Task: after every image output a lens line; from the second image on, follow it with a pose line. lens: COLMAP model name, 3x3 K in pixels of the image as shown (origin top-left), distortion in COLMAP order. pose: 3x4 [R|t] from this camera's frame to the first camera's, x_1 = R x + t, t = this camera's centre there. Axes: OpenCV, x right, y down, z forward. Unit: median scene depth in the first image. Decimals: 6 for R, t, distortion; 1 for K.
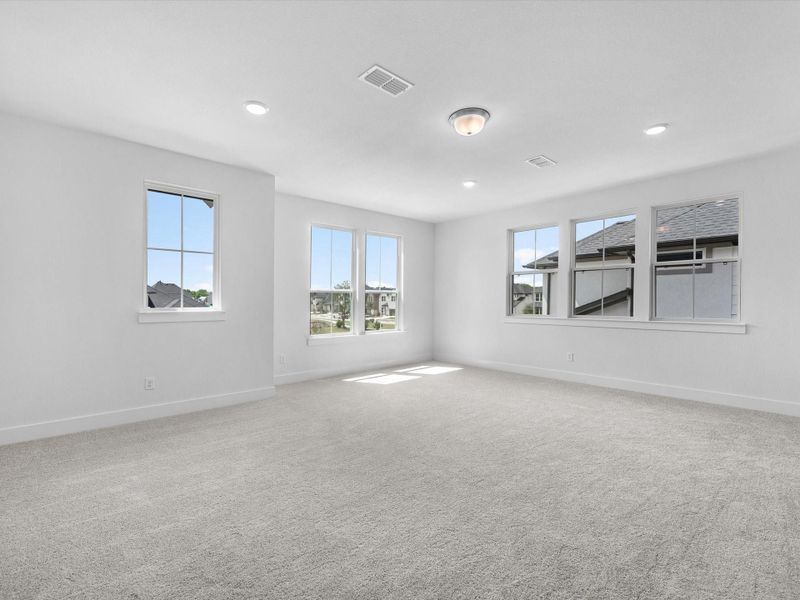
lens RADIAL K [[369.9, 0, 398.7], [0, 369.9, 308.2], [0, 0, 1]] dist [0.000884, 0.000536]
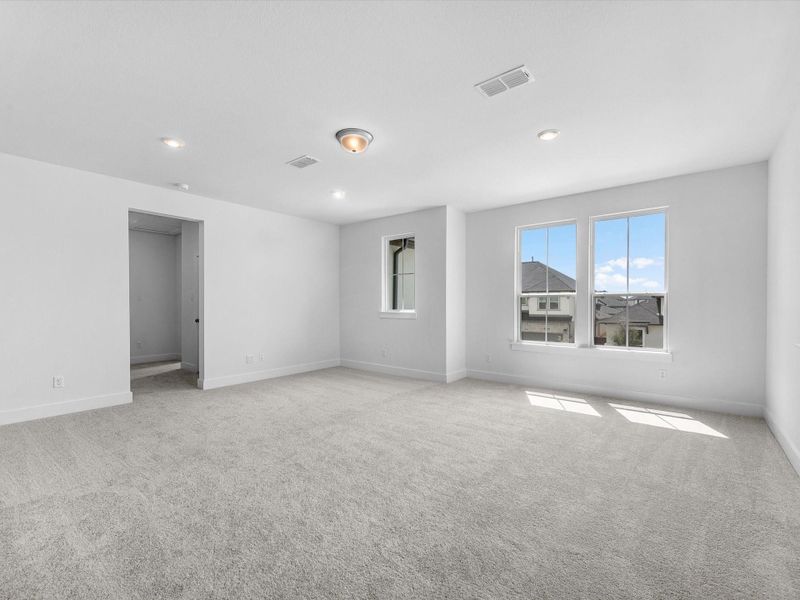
lens RADIAL K [[369.9, 0, 398.7], [0, 369.9, 308.2], [0, 0, 1]] dist [0.000884, 0.000536]
pose [[0.158428, 0.013349, -0.987280, 0.655164], [-0.021785, 0.999712, 0.010022, -0.015604], [0.987130, 0.019921, 0.158673, 0.486835]]
